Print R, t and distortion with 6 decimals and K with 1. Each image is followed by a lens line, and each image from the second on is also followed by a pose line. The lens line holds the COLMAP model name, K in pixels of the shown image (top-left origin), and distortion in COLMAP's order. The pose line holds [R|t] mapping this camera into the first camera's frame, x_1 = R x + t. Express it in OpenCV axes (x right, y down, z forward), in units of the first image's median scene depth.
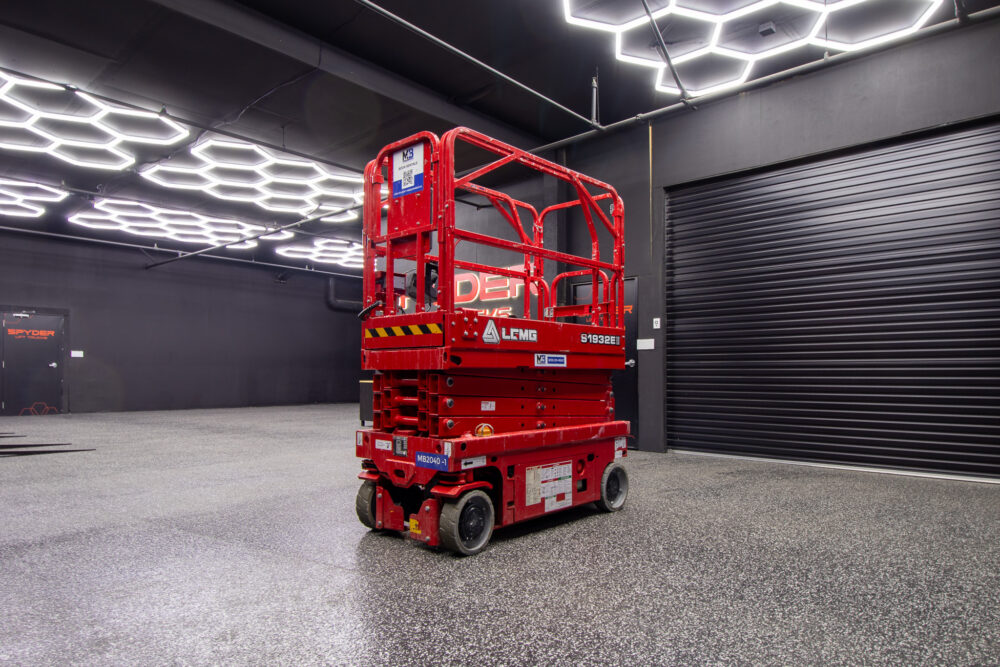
lens RADIAL K [[614.0, 0, 481.3], [0, 614.0, 363.5], [0, 0, 1]] dist [0.000273, -0.001157]
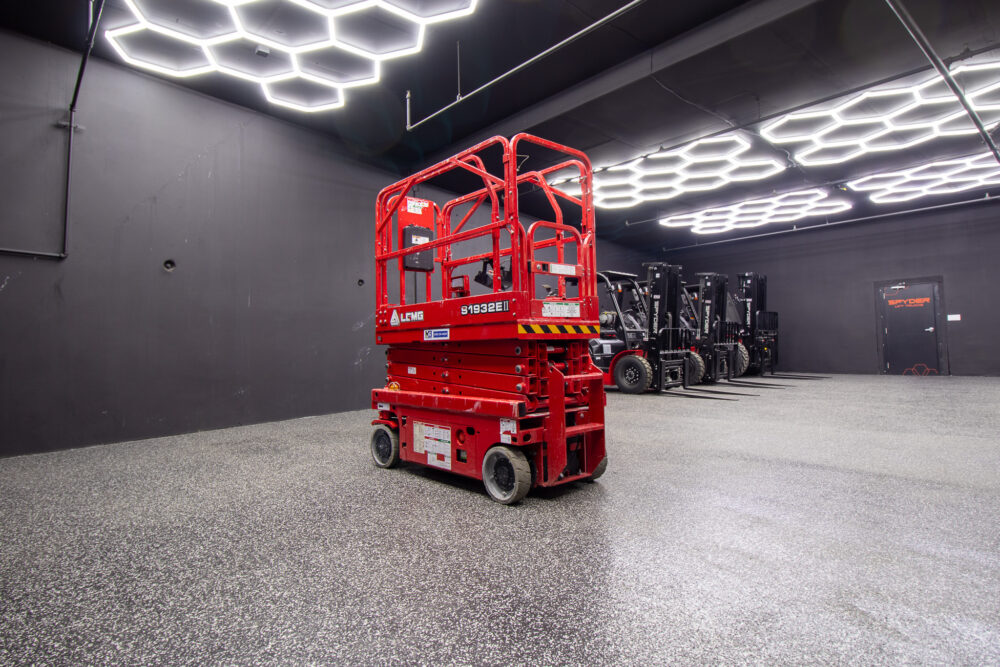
lens RADIAL K [[551.9, 0, 509.4], [0, 551.9, 307.2], [0, 0, 1]] dist [0.001172, 0.000403]
pose [[-0.085420, -0.070002, -0.993883, 1.172581], [0.037041, 0.996616, -0.073378, 0.025573], [0.995656, -0.043083, -0.082538, 1.263226]]
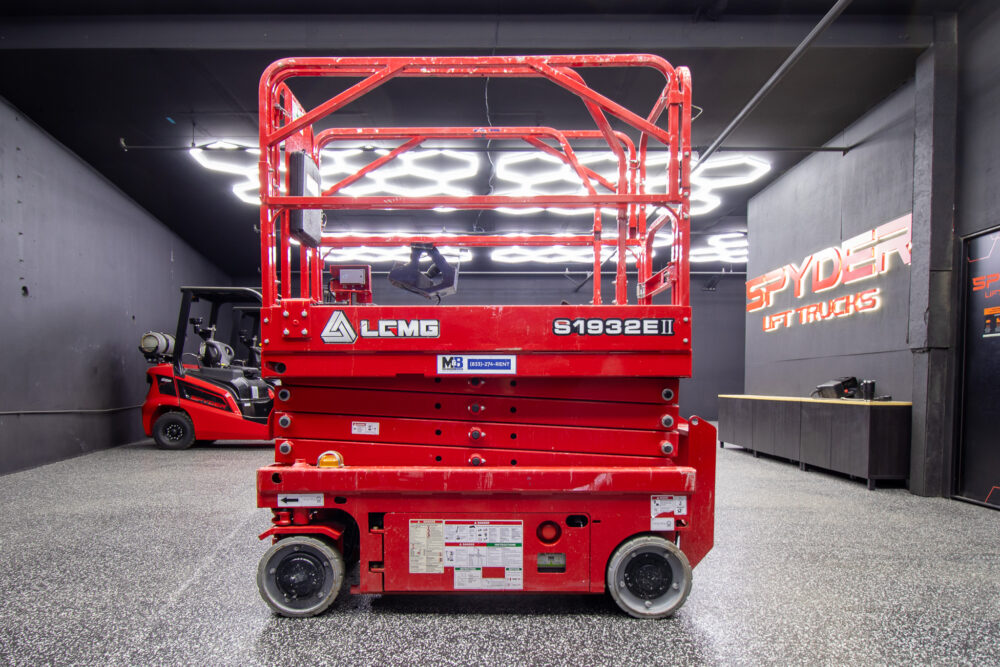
lens RADIAL K [[602.3, 0, 494.2], [0, 602.3, 405.5], [0, 0, 1]] dist [-0.002638, -0.000156]
pose [[0.684445, 0.023121, -0.728698, 0.617469], [0.011260, 0.999043, 0.042275, 0.012081], [0.728977, -0.037140, 0.683530, 0.588096]]
